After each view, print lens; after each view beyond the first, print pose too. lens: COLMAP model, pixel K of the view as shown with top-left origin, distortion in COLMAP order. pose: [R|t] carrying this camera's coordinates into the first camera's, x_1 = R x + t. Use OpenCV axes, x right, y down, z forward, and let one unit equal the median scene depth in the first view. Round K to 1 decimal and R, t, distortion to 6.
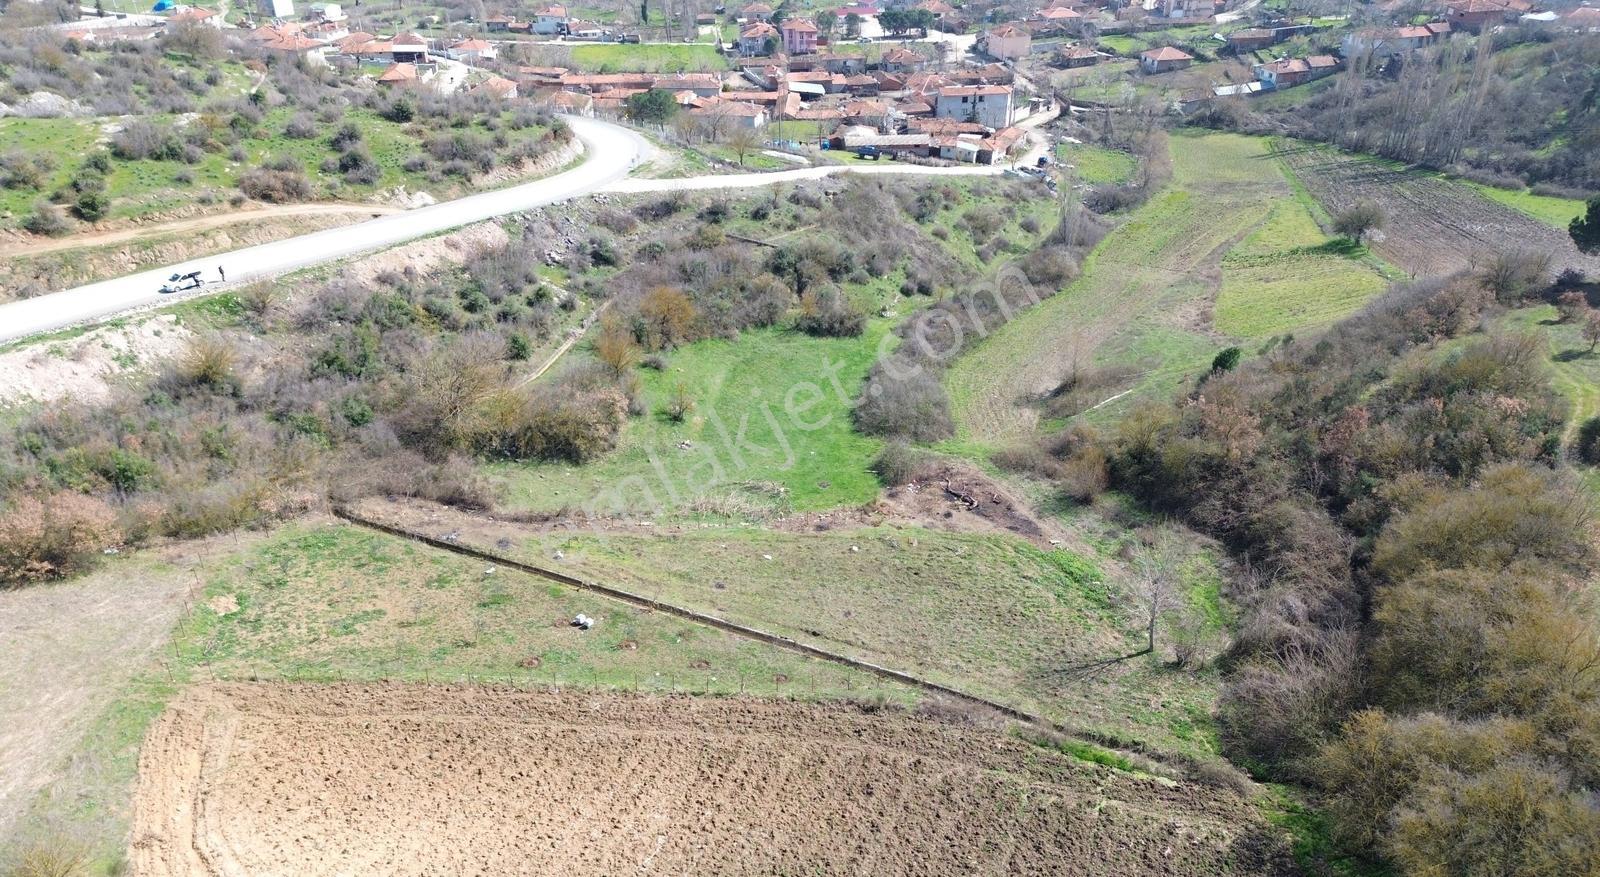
lens RADIAL K [[1127.9, 0, 801.6], [0, 1127.9, 446.3], [0, 0, 1]] dist [0.080035, -0.081938]
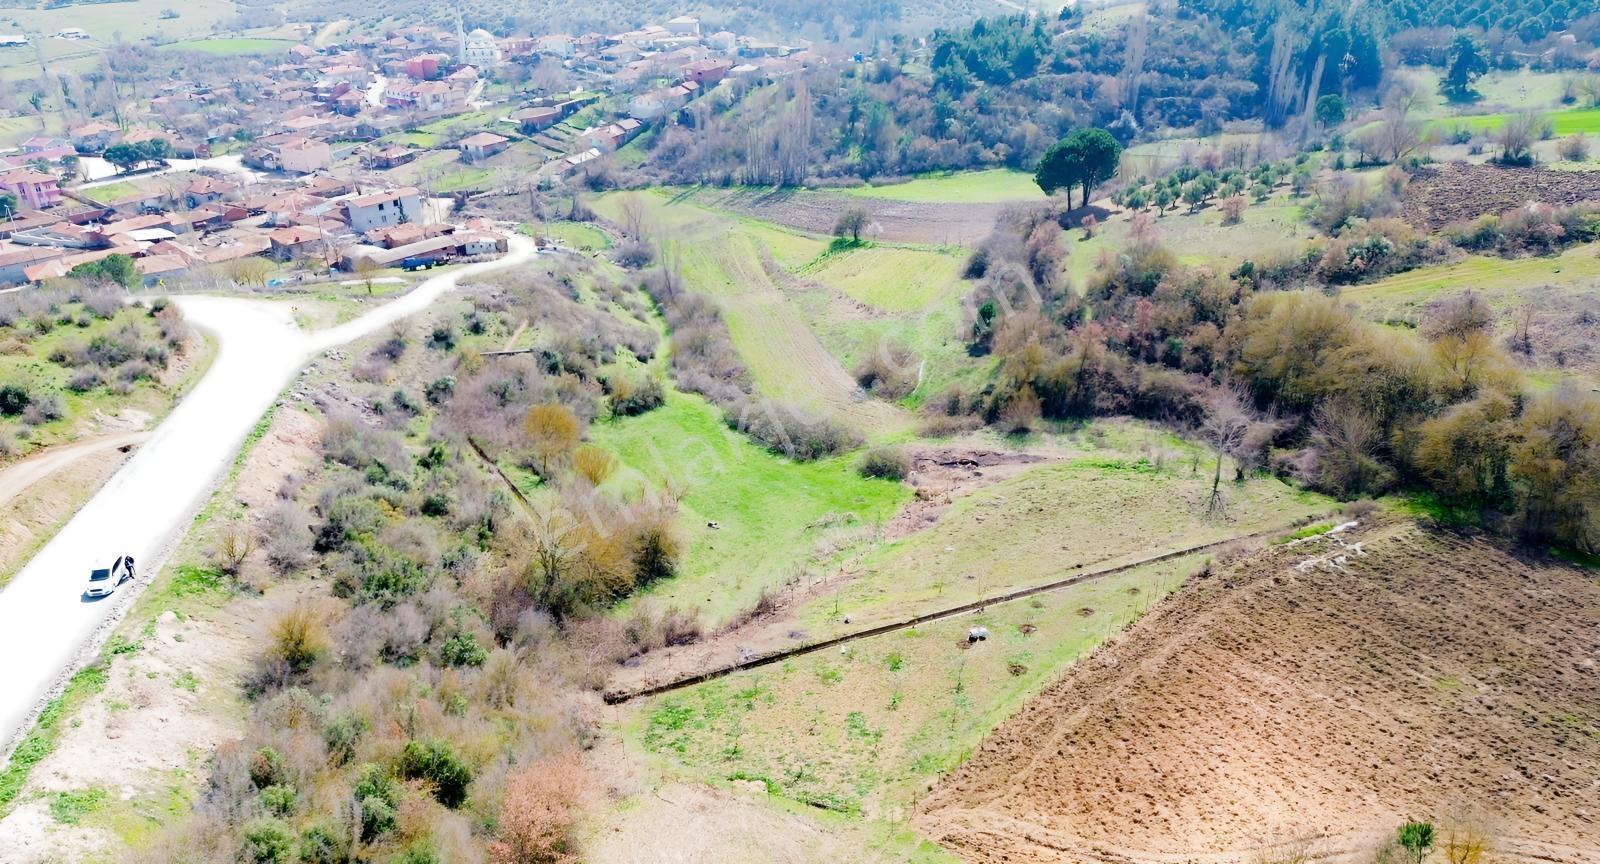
lens RADIAL K [[1128.5, 0, 801.6], [0, 1128.5, 445.5], [0, 0, 1]] dist [0.077222, -0.076464]
pose [[0.686512, -0.327852, 0.649010, -0.566907], [0.377753, 0.923484, 0.066924, -0.087071], [-0.621292, 0.199222, 0.757830, 0.152621]]
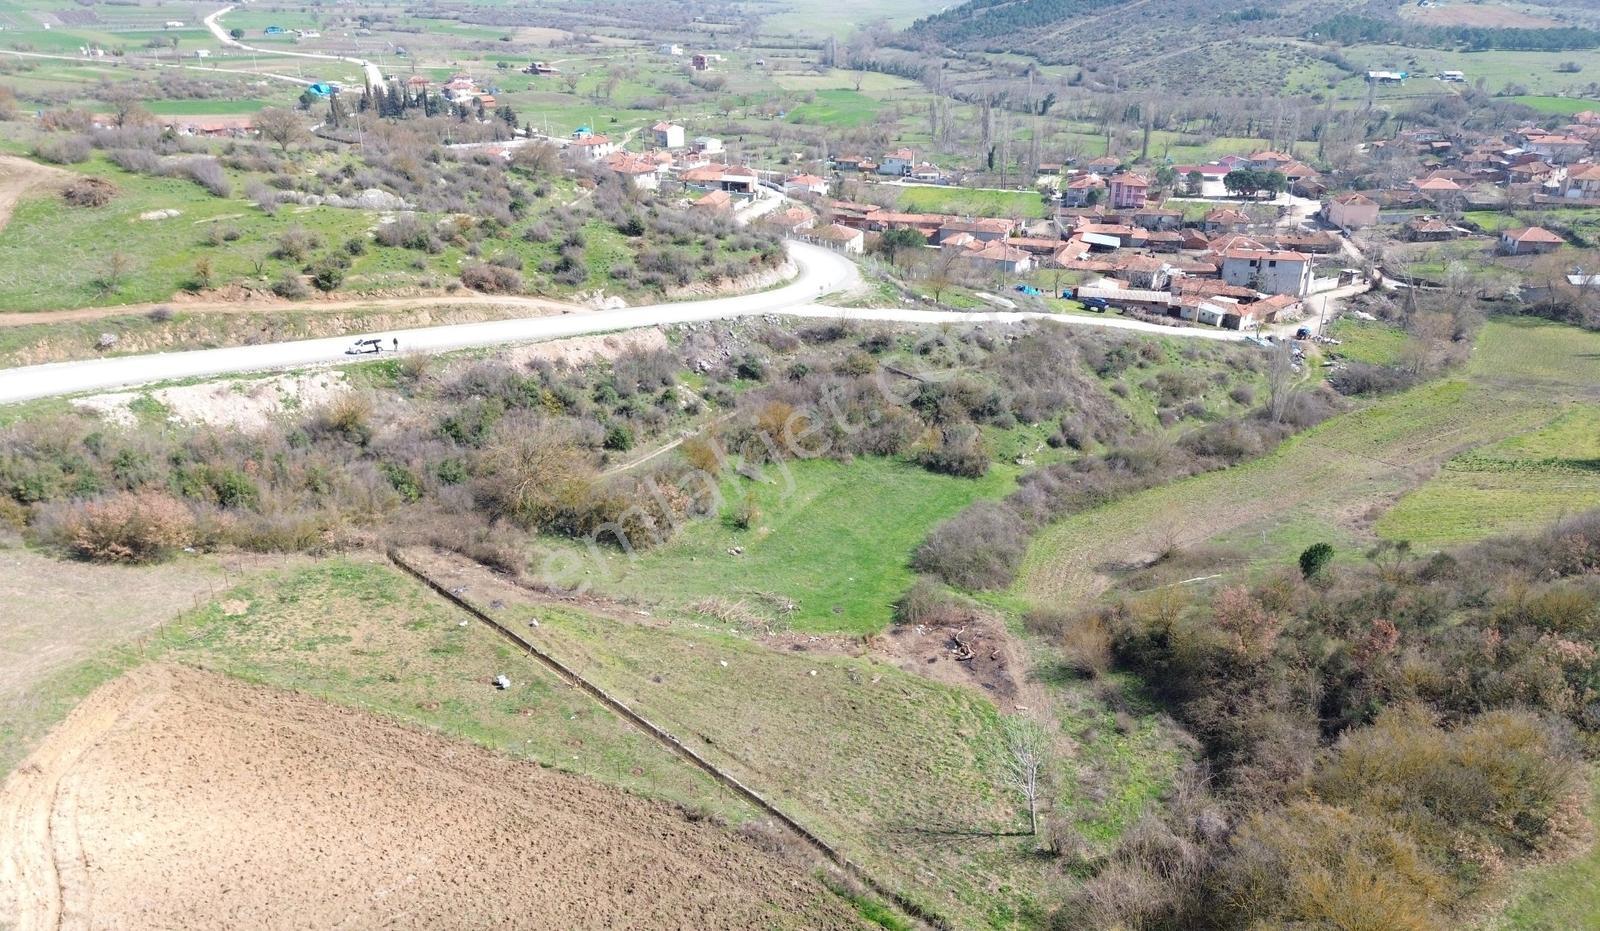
lens RADIAL K [[1168.0, 0, 829.0], [0, 1168.0, 458.3], [0, 0, 1]] dist [0.077357, -0.076639]
pose [[0.942900, 0.135279, -0.304366, 0.242917], [-0.169781, 0.981384, -0.089779, -0.002794], [0.286555, 0.136328, 0.948315, 0.005491]]
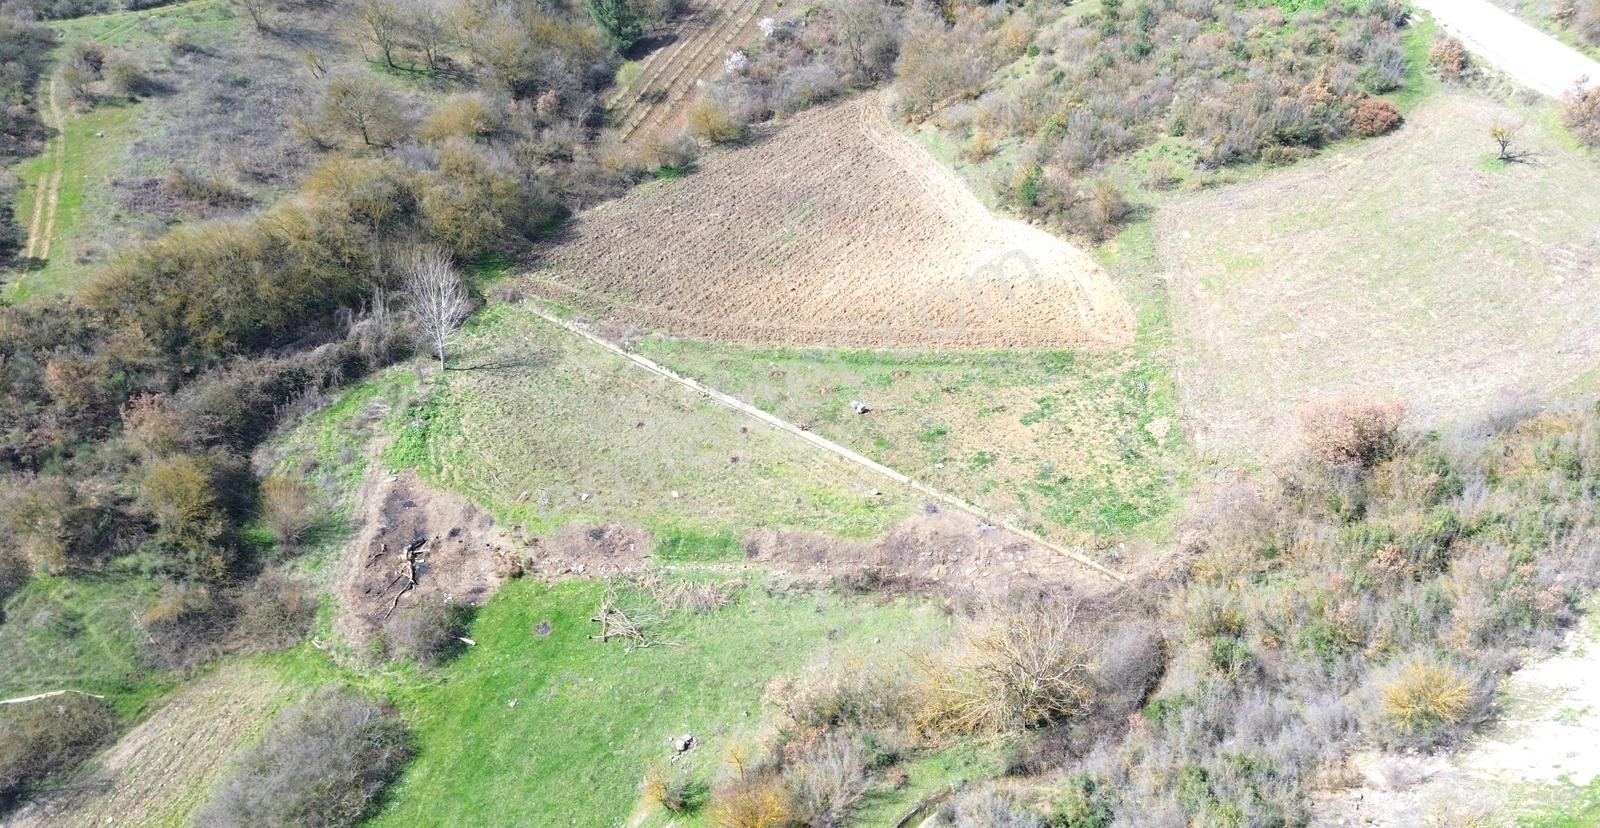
lens RADIAL K [[1129.2, 0, 801.5], [0, 1129.2, 441.0], [0, 0, 1]] dist [0.082720, -0.085656]
pose [[-0.964182, -0.141618, 0.224271, -0.246109], [0.141546, 0.440352, 0.886597, -0.548878], [-0.224316, 0.886586, -0.404534, 0.922135]]
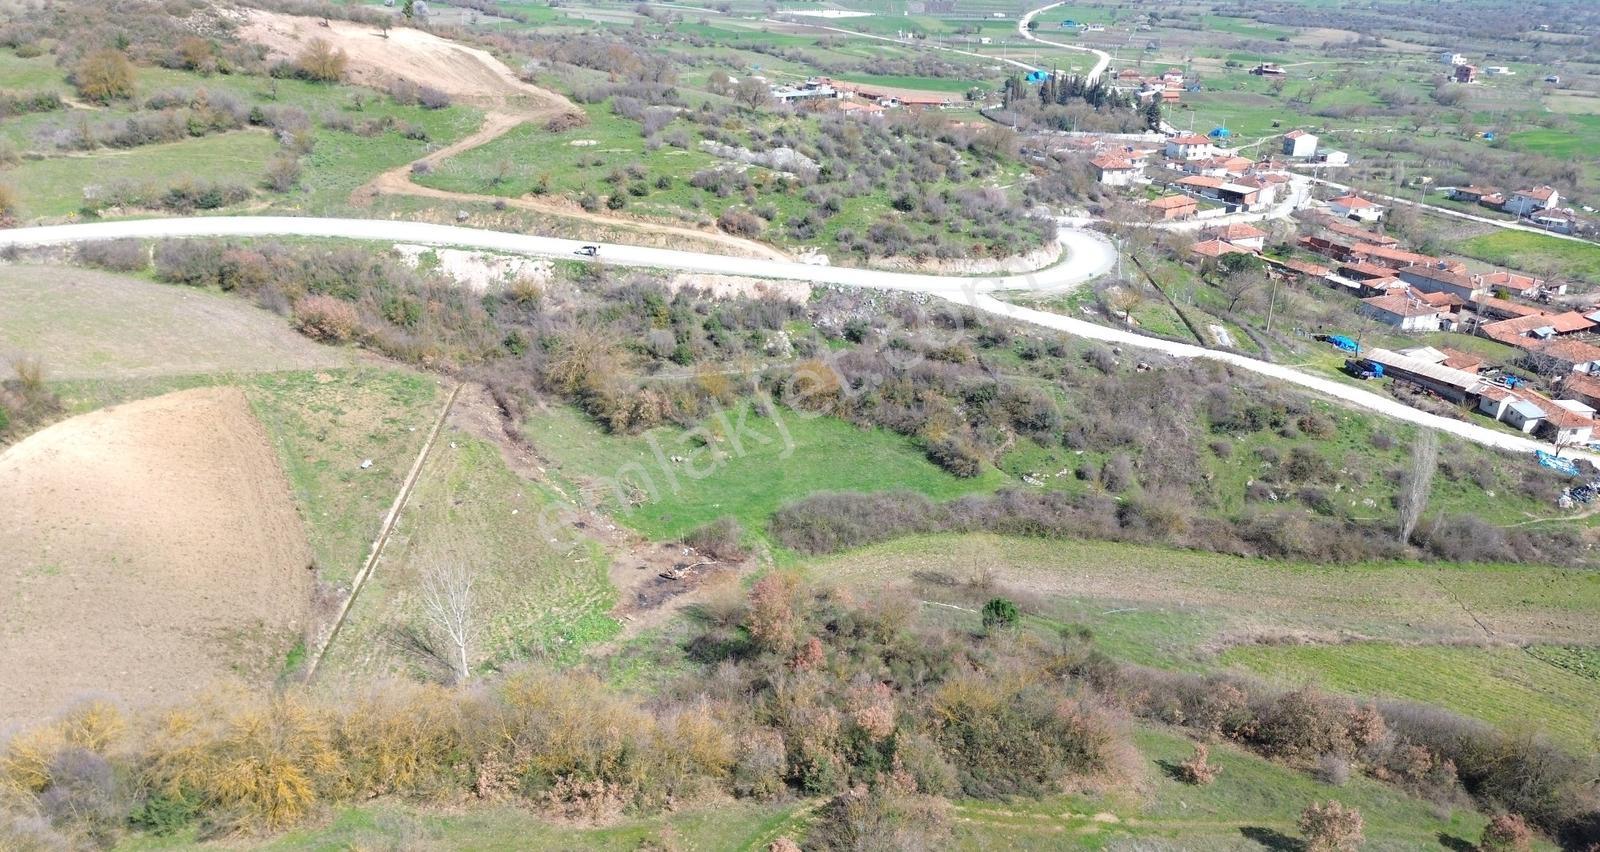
lens RADIAL K [[1127.5, 0, 802.1], [0, 1127.5, 446.6], [0, 0, 1]] dist [0.079276, -0.079686]
pose [[0.495214, 0.356952, -0.792053, 0.782493], [-0.443590, 0.887784, 0.122750, -0.188874], [0.746988, 0.290560, 0.597984, 0.308106]]
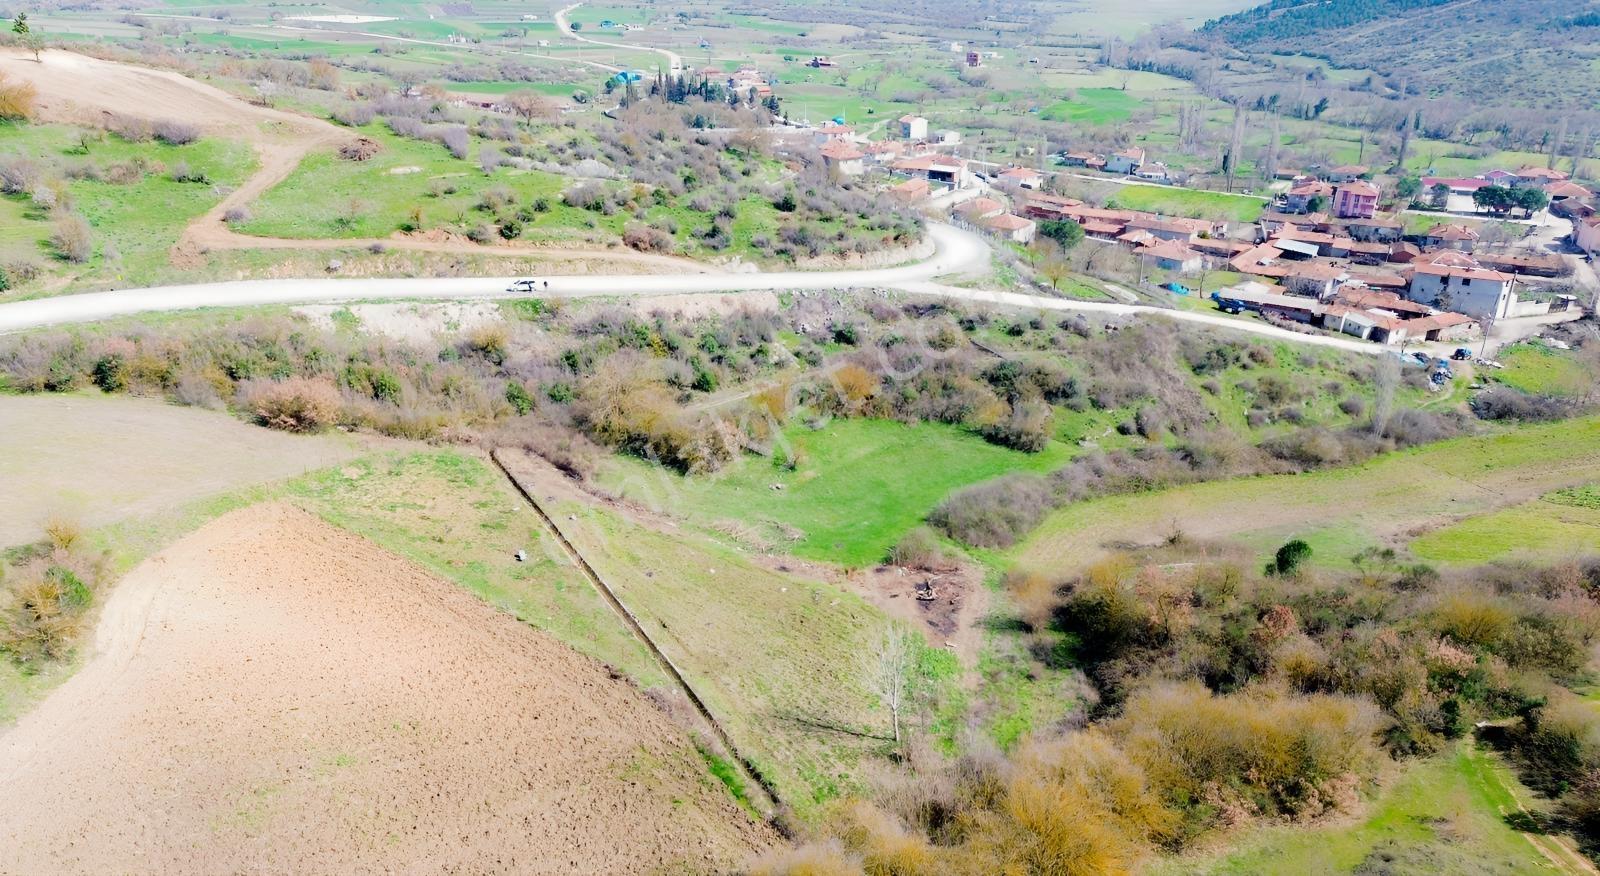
lens RADIAL K [[1127.9, 0, 801.6], [0, 1127.9, 445.8], [0, 0, 1]] dist [0.080035, -0.081938]
pose [[0.816672, 0.235019, -0.527080, 0.437214], [-0.293154, 0.955652, -0.028107, -0.014419], [0.497099, 0.177469, 0.849351, 0.017094]]
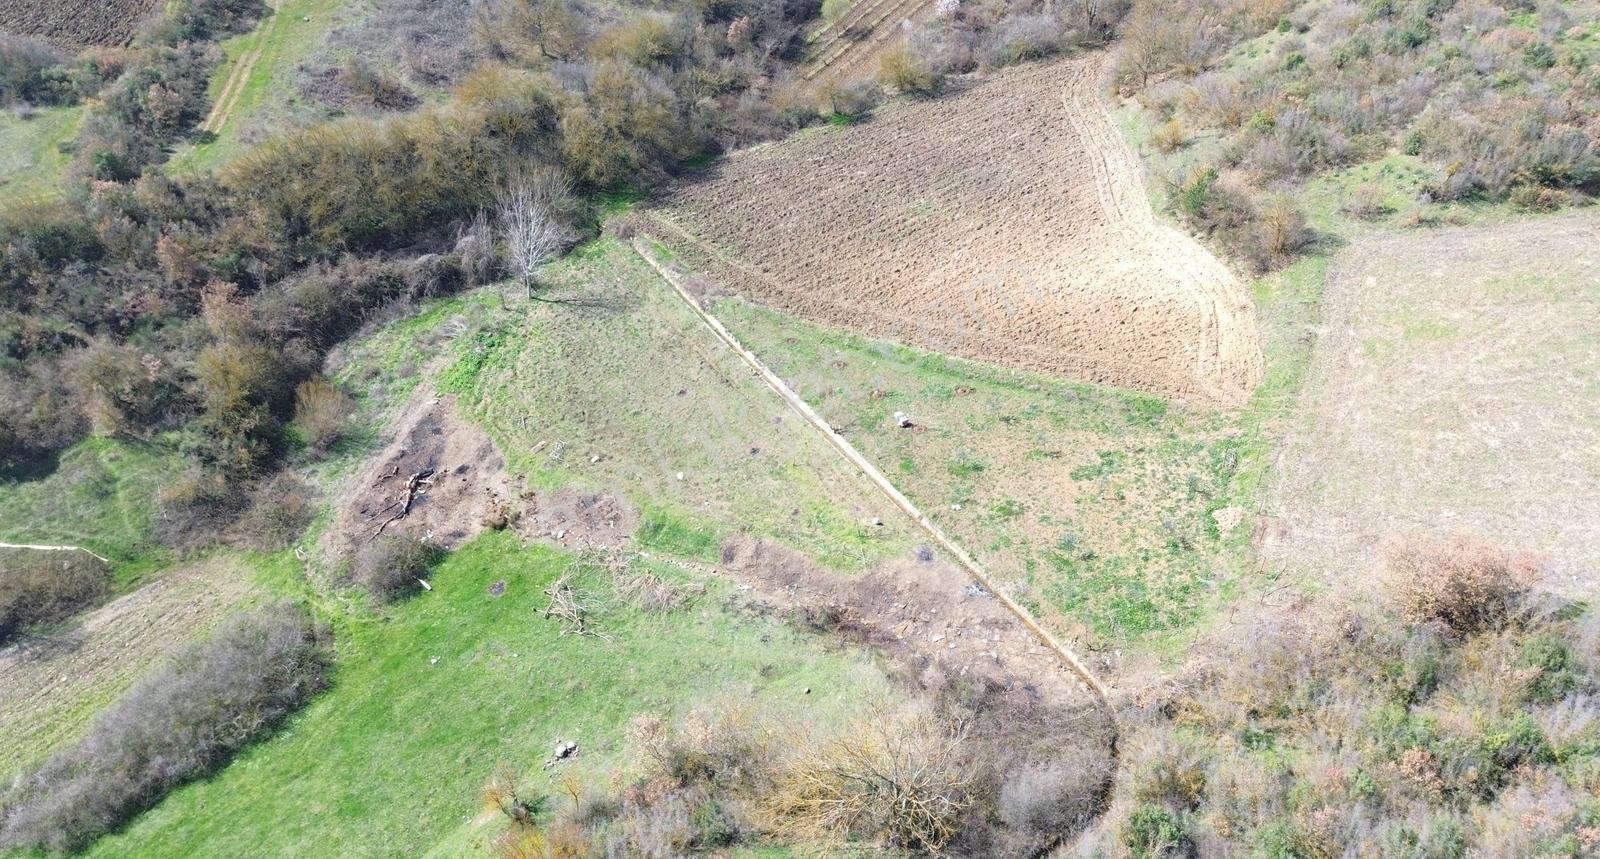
lens RADIAL K [[1130.5, 0, 801.9], [0, 1130.5, 443.4], [0, 0, 1]] dist [0.075104, -0.072373]
pose [[-0.827601, -0.337183, 0.448760, -0.364271], [0.292253, 0.423728, 0.857346, -0.476810], [-0.479234, 0.840692, -0.252135, 0.803160]]
